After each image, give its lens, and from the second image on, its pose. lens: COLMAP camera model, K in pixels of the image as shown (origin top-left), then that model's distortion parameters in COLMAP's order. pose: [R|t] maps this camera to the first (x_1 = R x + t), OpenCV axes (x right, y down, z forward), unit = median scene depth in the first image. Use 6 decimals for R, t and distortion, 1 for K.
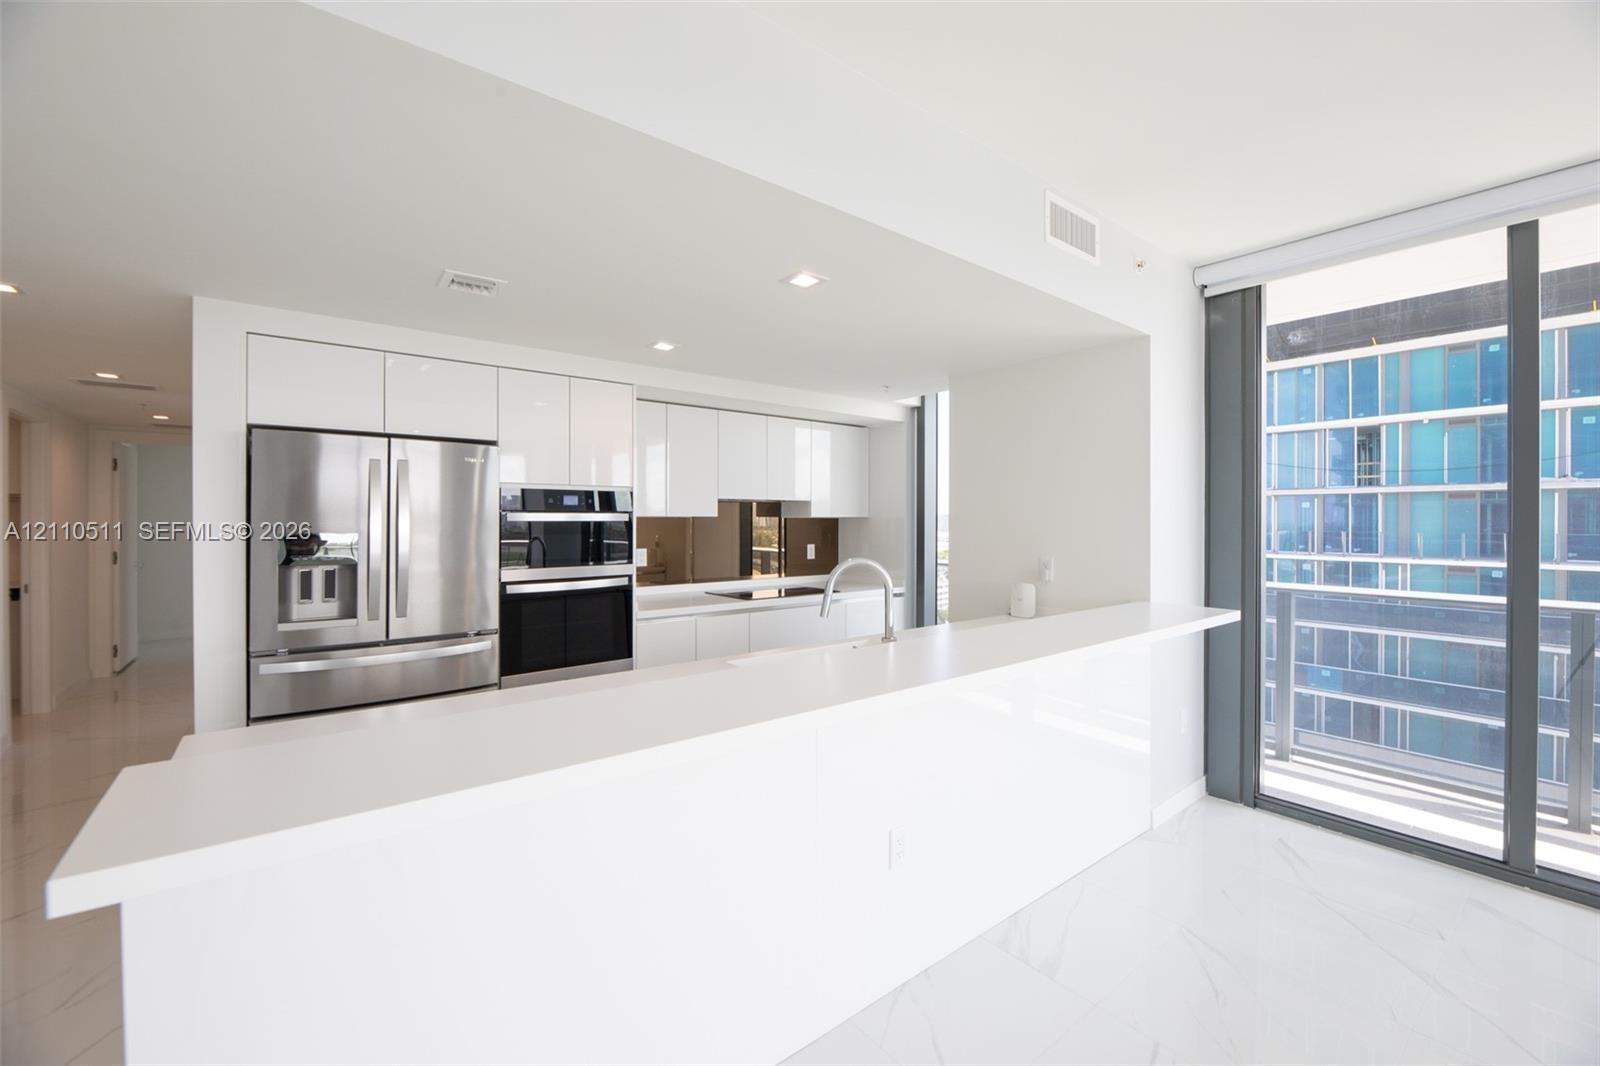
lens RADIAL K [[644.8, 0, 800.0], [0, 644.8, 533.0], [0, 0, 1]] dist [-0.013466, -0.000514]
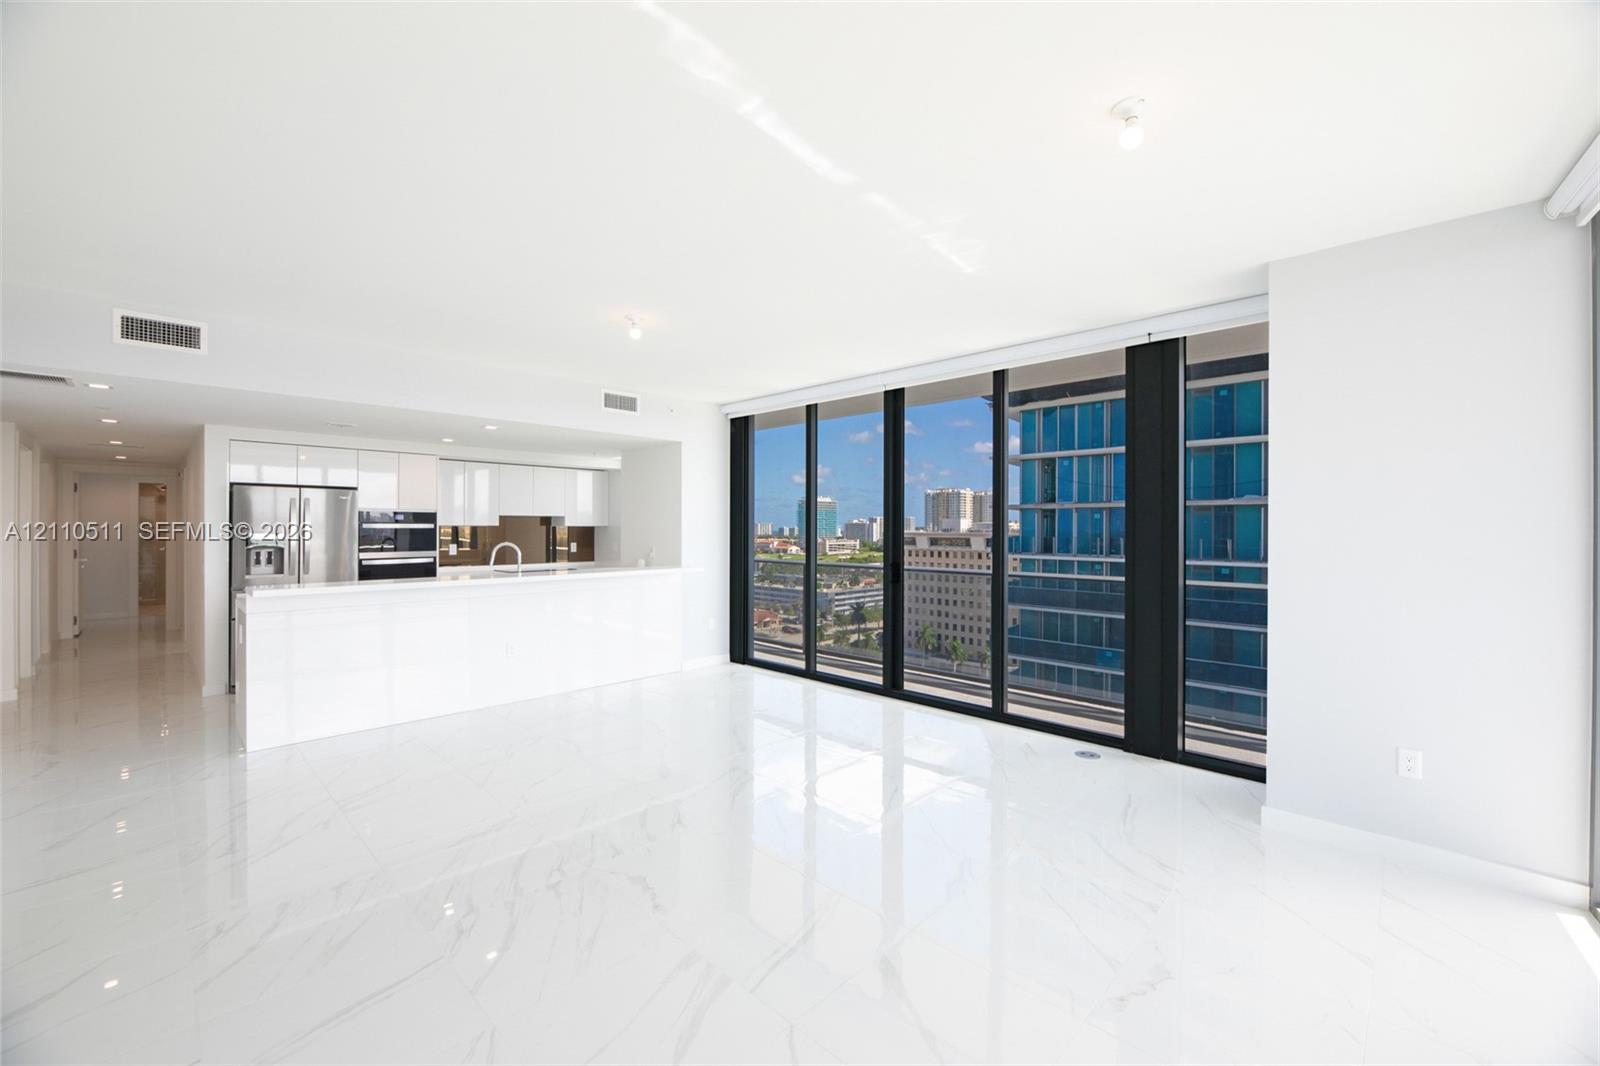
lens RADIAL K [[644.8, 0, 800.0], [0, 644.8, 533.0], [0, 0, 1]] dist [-0.013466, -0.000514]
pose [[0.991630, -0.000582, 0.129107, 0.394650], [0.002273, 0.999914, -0.012952, 0.016000], [-0.129089, 0.013138, 0.991546, -0.713516]]
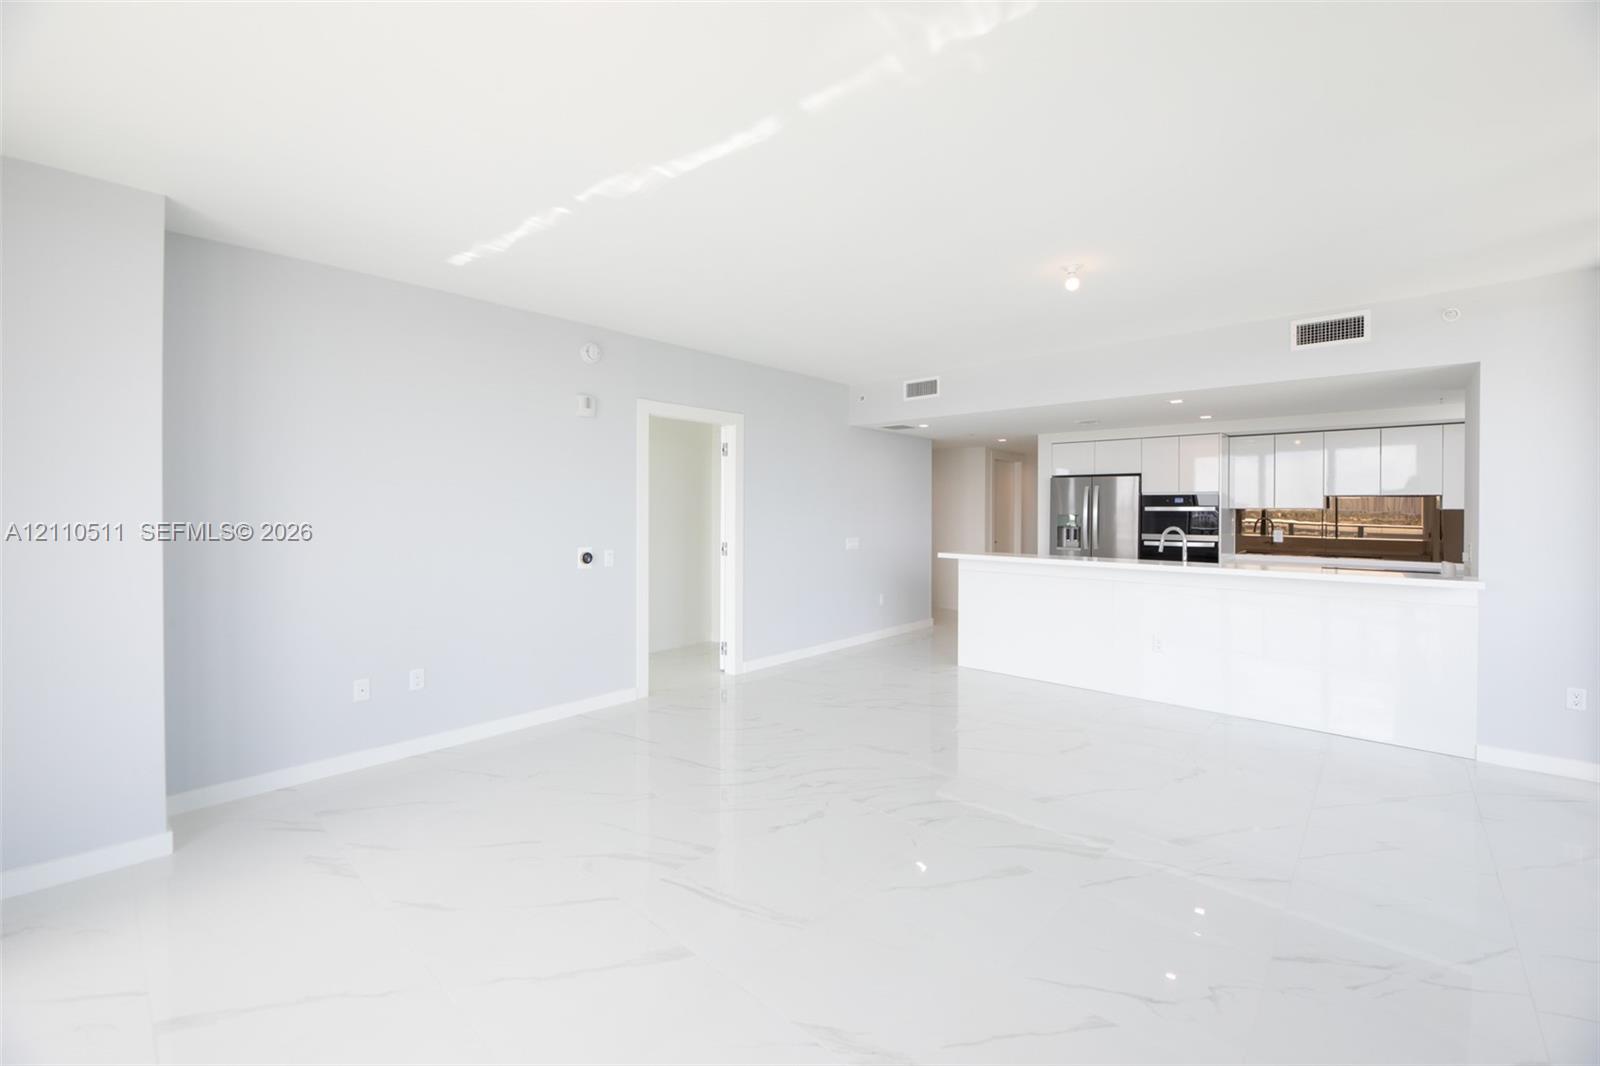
lens RADIAL K [[646.6, 0, 802.6], [0, 646.6, 516.1], [0, 0, 1]] dist [-0.012996, -0.000322]
pose [[0.156628, 0.012276, -0.987581, 0.929825], [-0.024960, 0.999653, 0.008467, 0.006066], [0.987342, 0.023324, 0.156880, -0.284692]]
